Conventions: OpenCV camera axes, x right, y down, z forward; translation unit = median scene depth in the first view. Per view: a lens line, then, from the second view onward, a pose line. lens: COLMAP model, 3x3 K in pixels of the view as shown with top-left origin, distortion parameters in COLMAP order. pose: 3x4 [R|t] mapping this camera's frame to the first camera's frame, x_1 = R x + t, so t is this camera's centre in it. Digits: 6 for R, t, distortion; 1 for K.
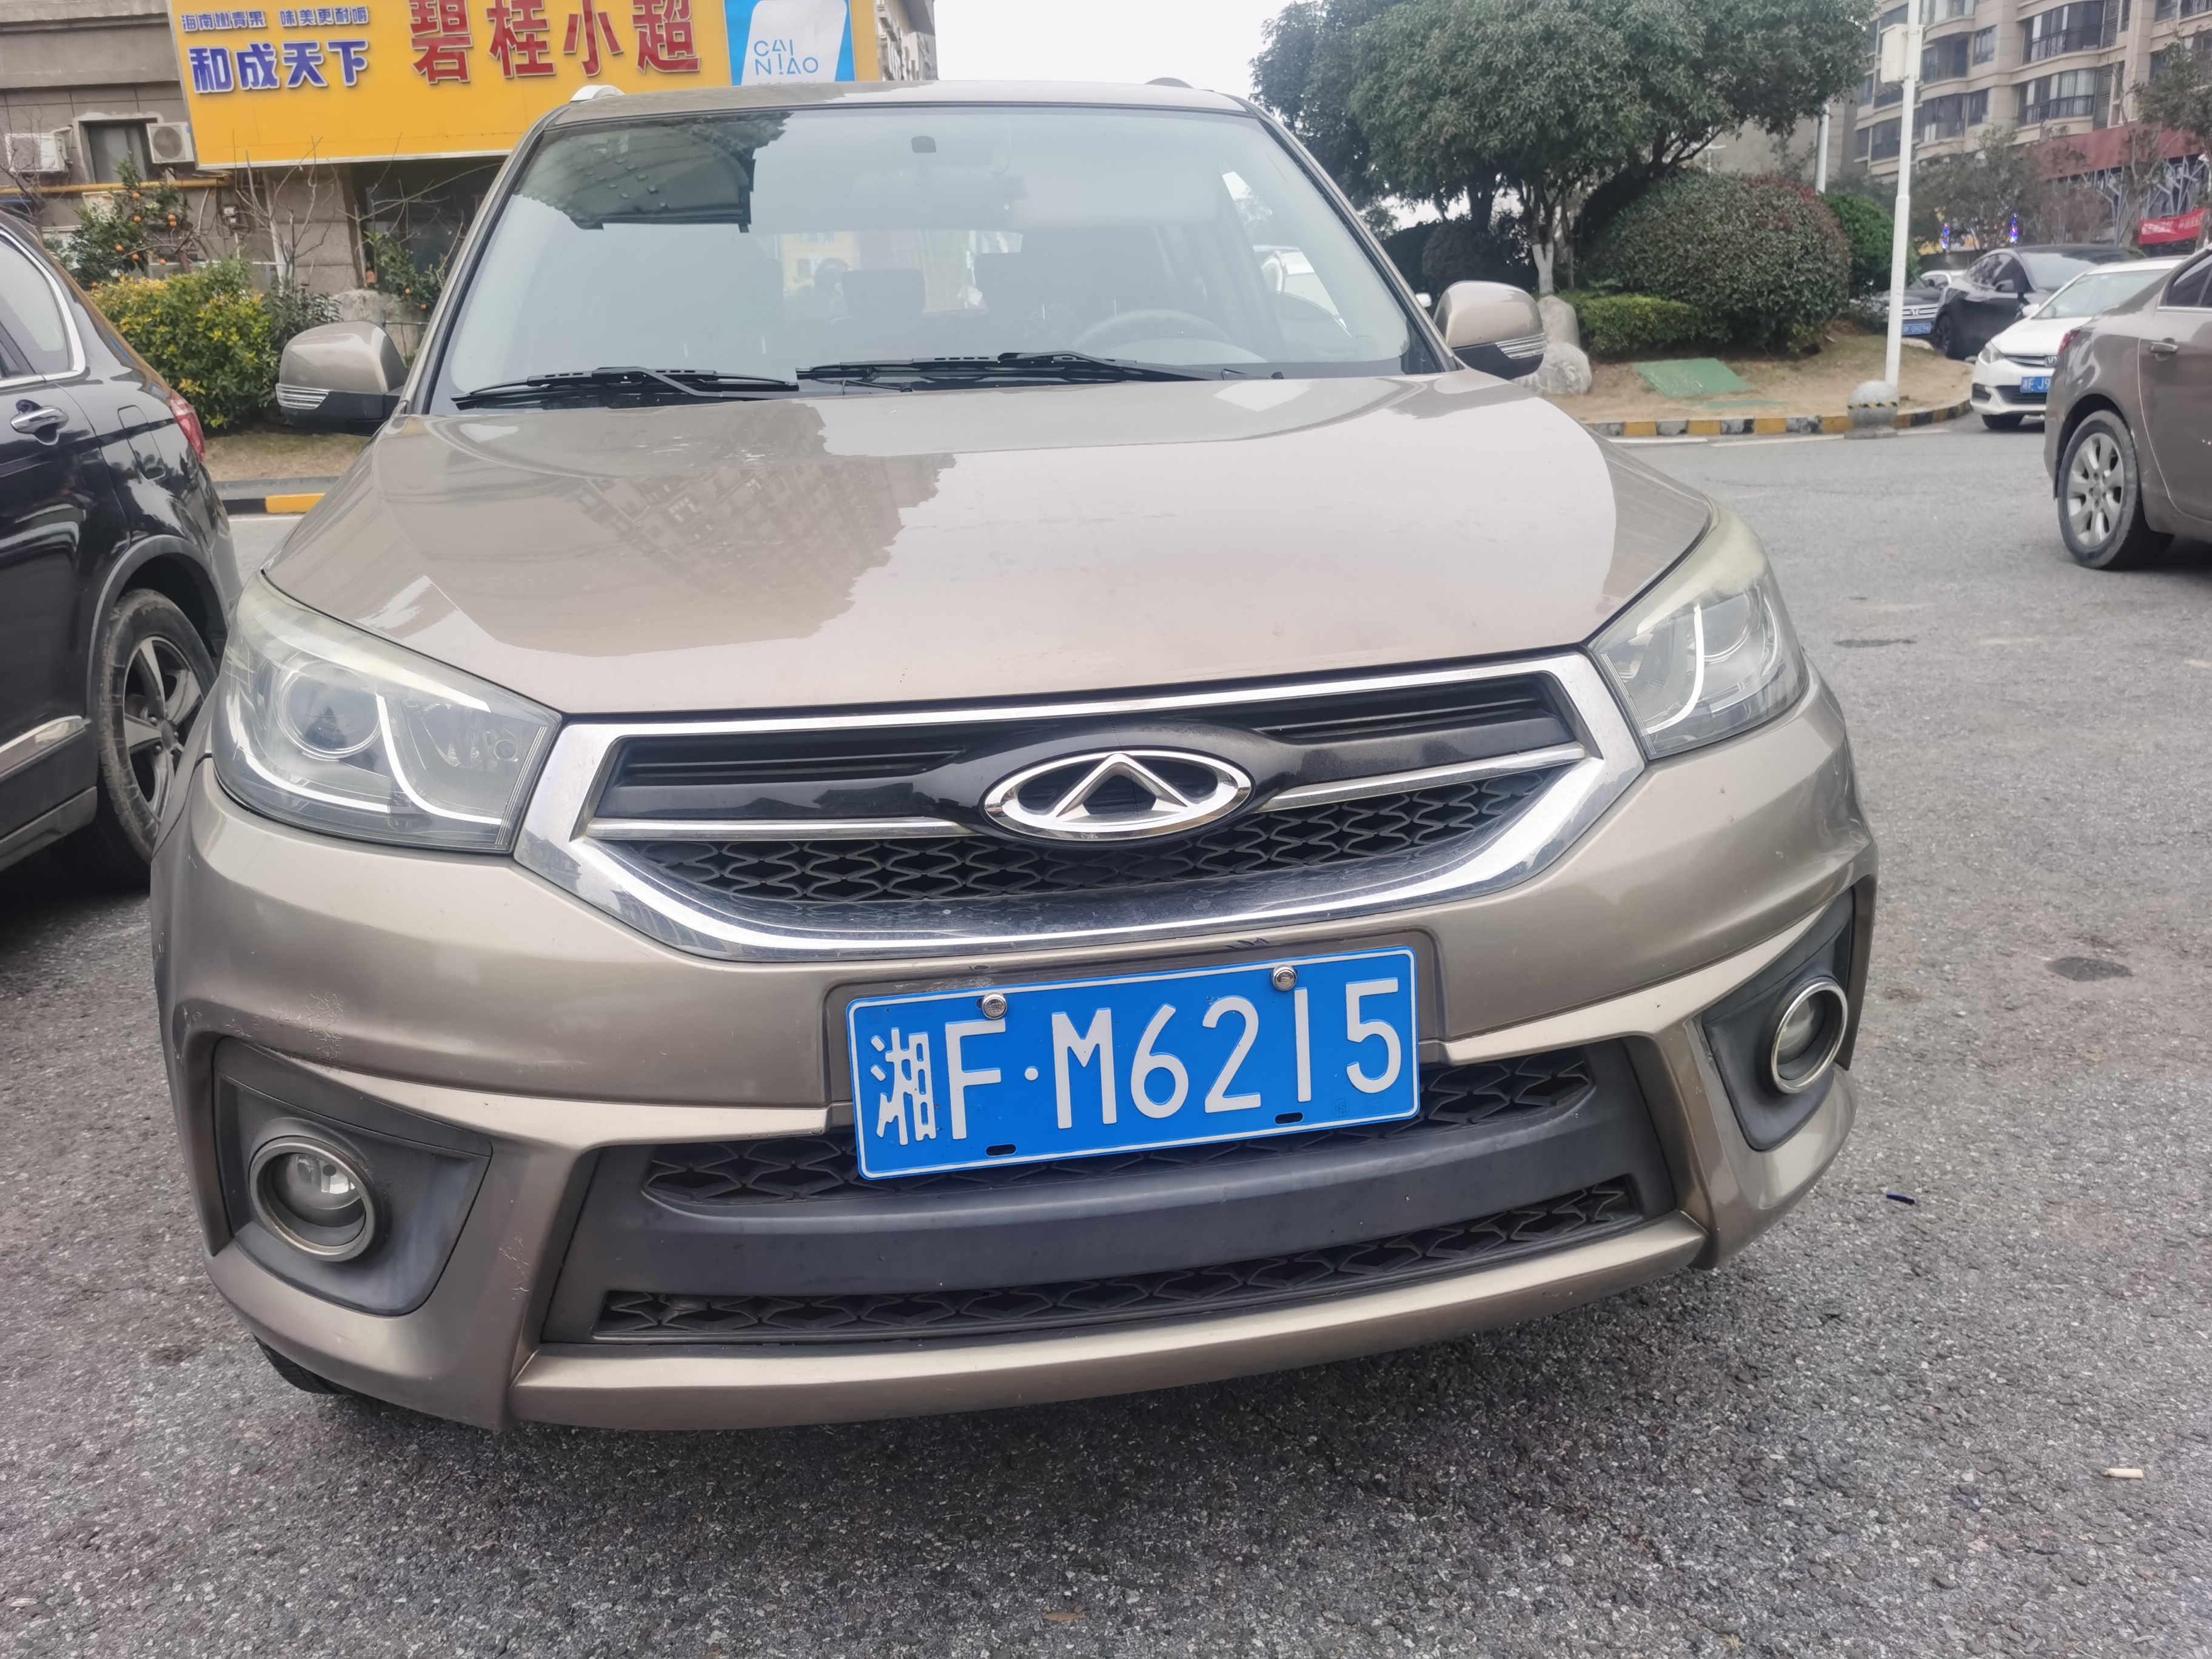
lens RADIAL K [[1741.5, 0, 1097.8], [0, 1741.5, 825.7], [0, 0, 1]] dist [0.013319, -0.010174]
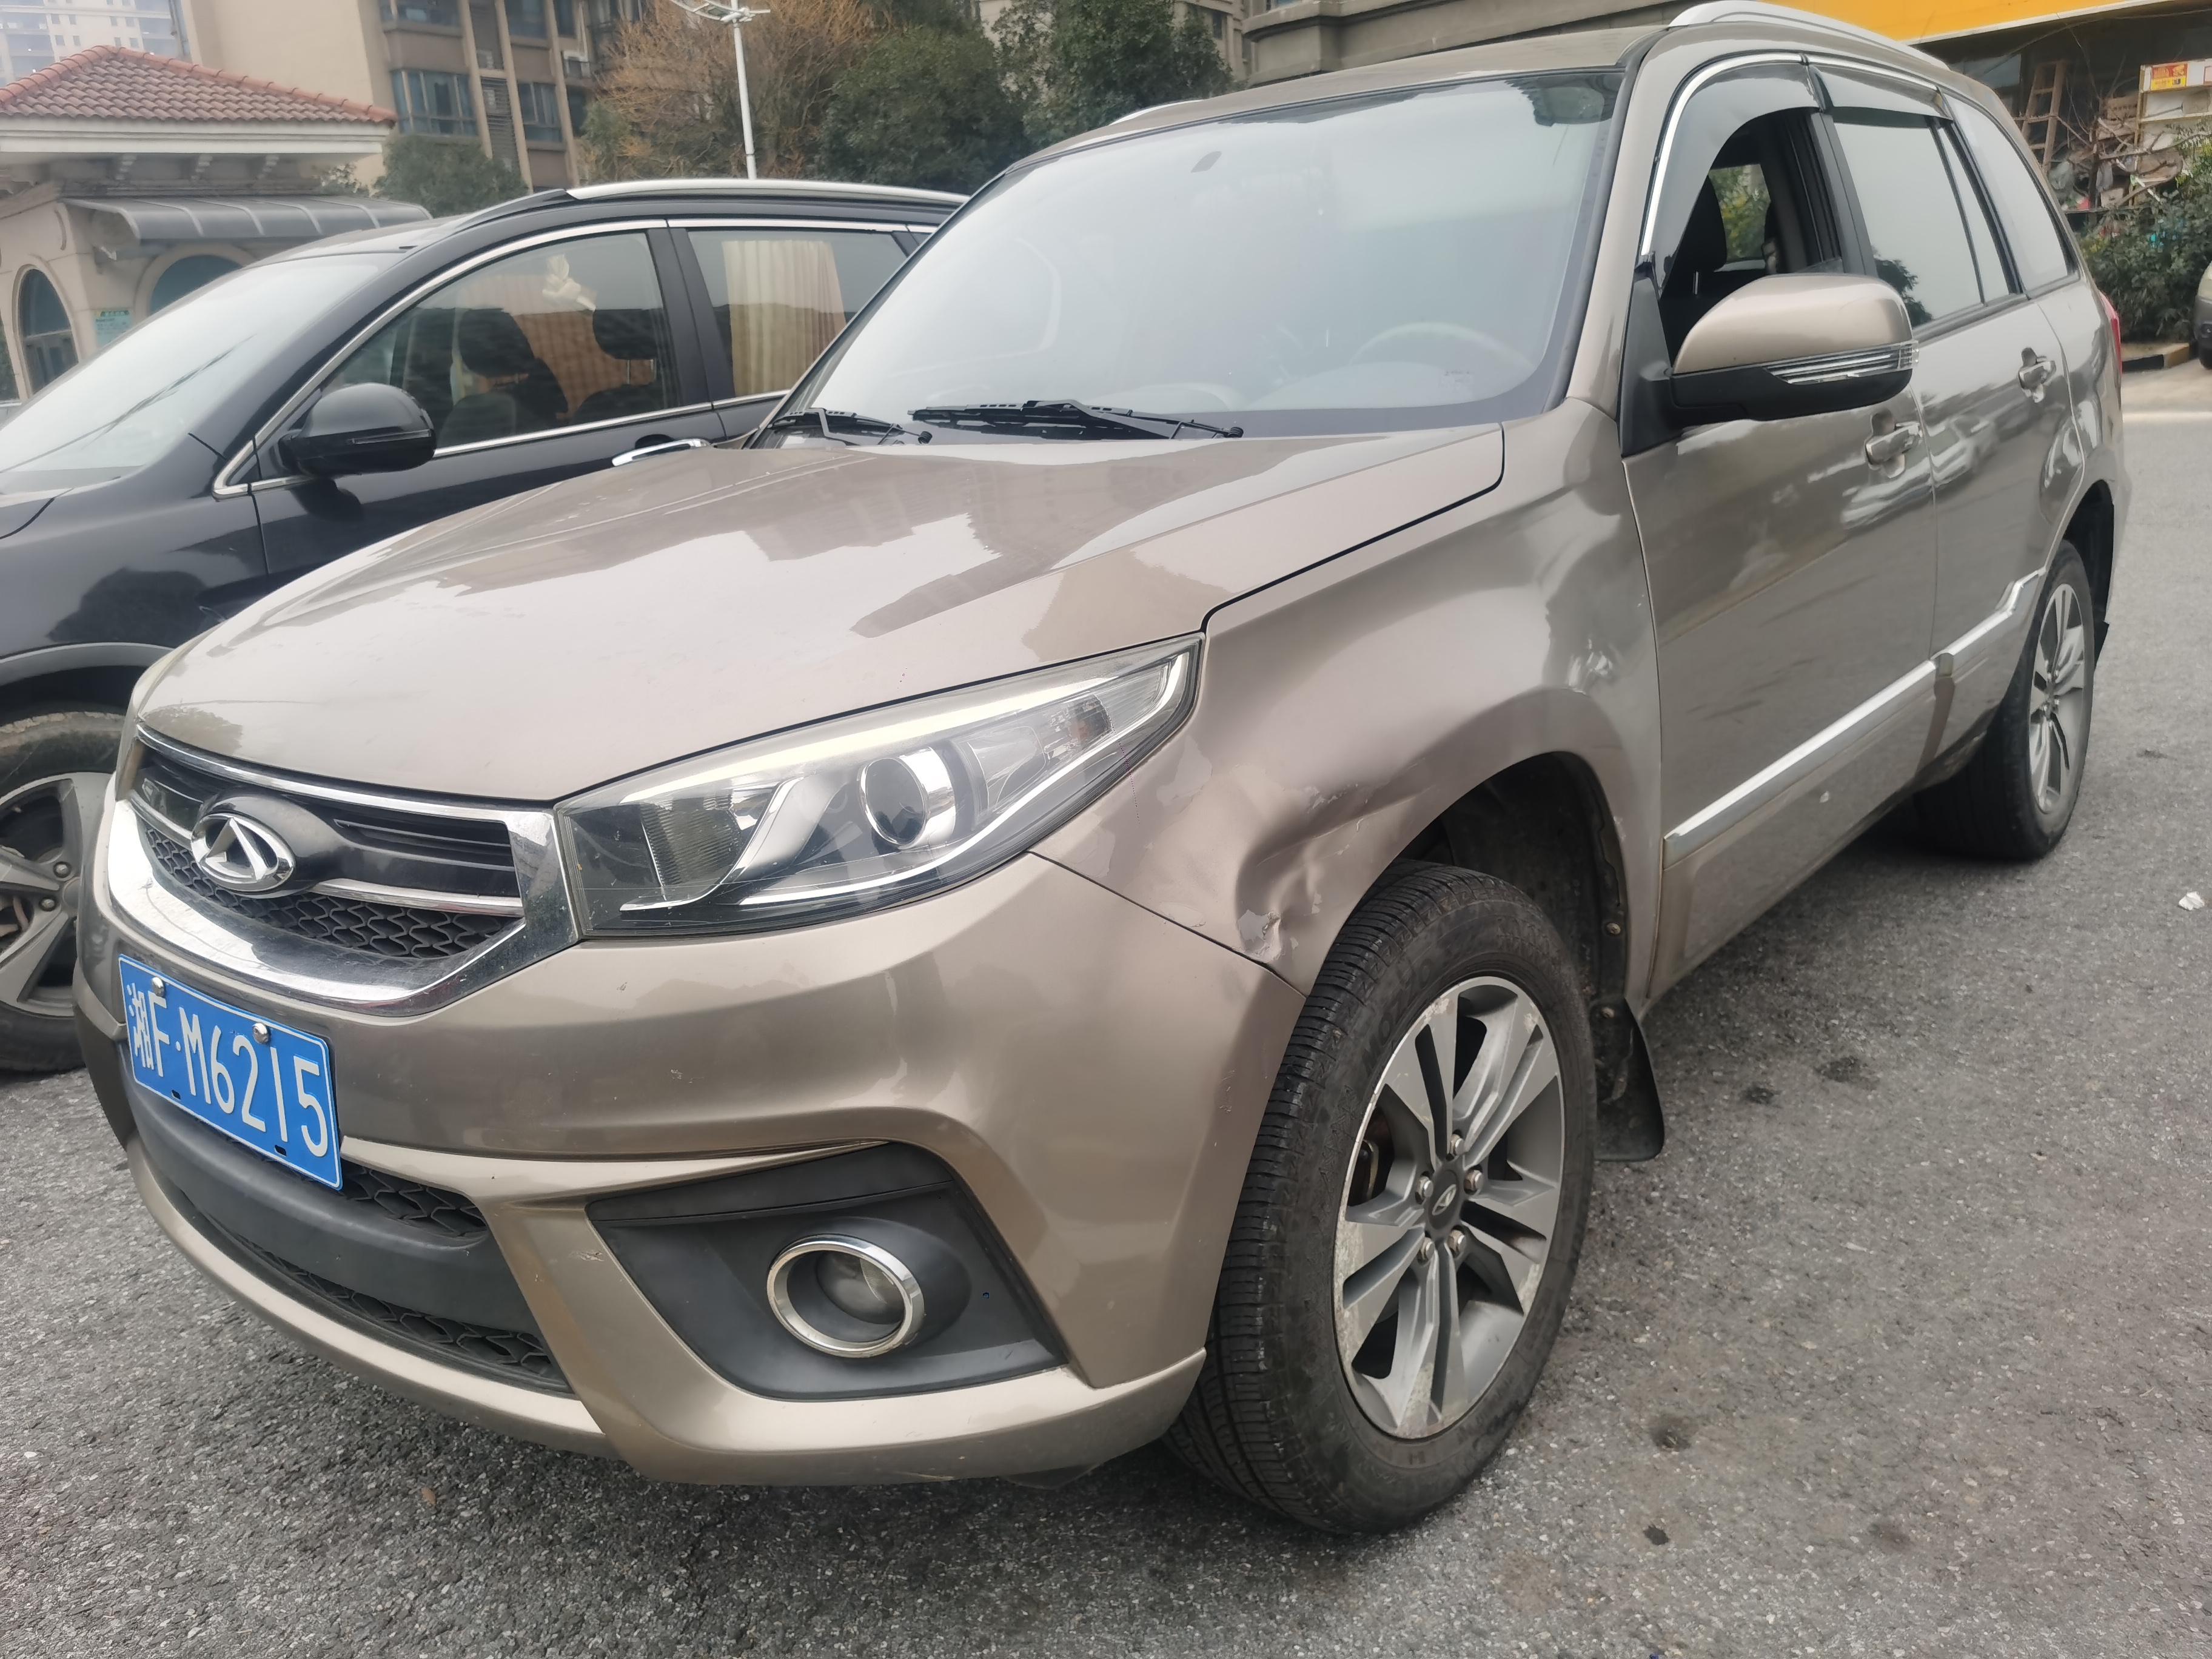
lens RADIAL K [[1741.5, 0, 1097.8], [0, 1741.5, 825.7], [0, 0, 1]] dist [0.013319, -0.010174]
pose [[0.647054, 0.205698, -0.734173, 1.306712], [-0.158177, 0.978186, 0.134658, -0.297321], [0.745856, 0.028998, 0.665475, 0.629370]]
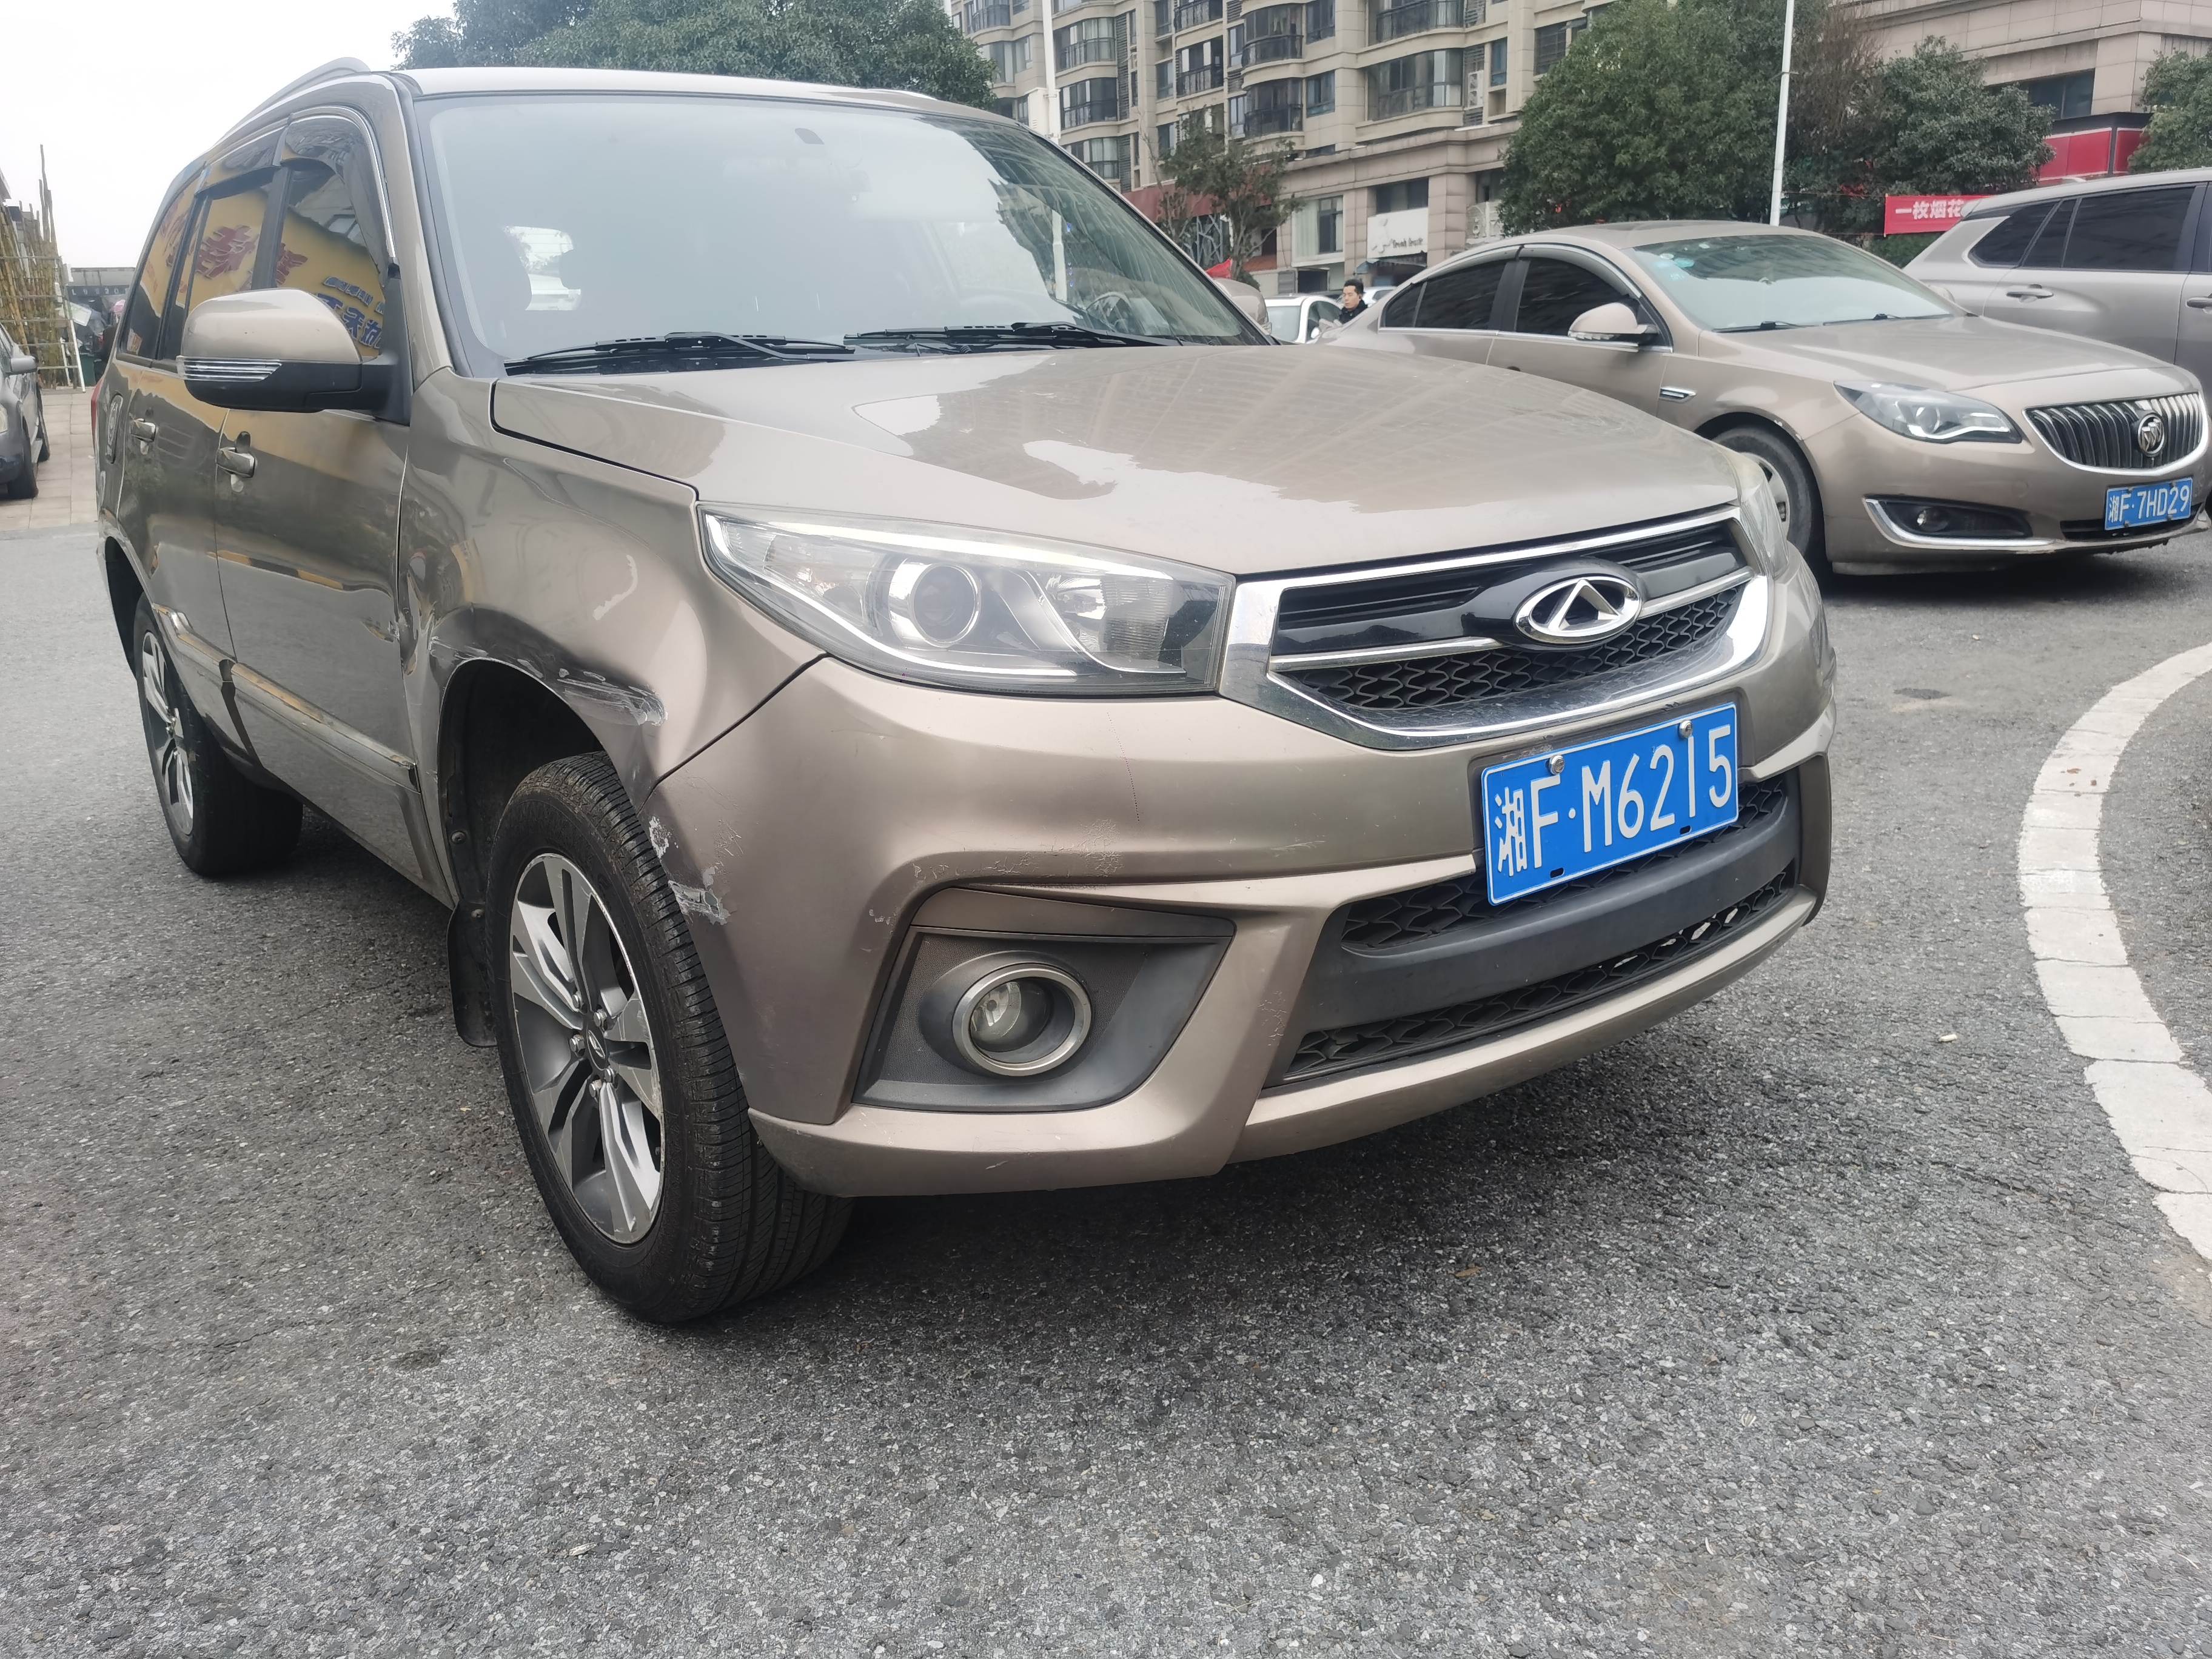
lens RADIAL K [[1741.5, 0, 1097.8], [0, 1741.5, 825.7], [0, 0, 1]] dist [0.013319, -0.010174]
pose [[0.878280, -0.123034, 0.462047, -0.988543], [0.131276, 0.991241, 0.014414, 0.081777], [-0.459773, 0.047996, 0.886738, -0.047075]]
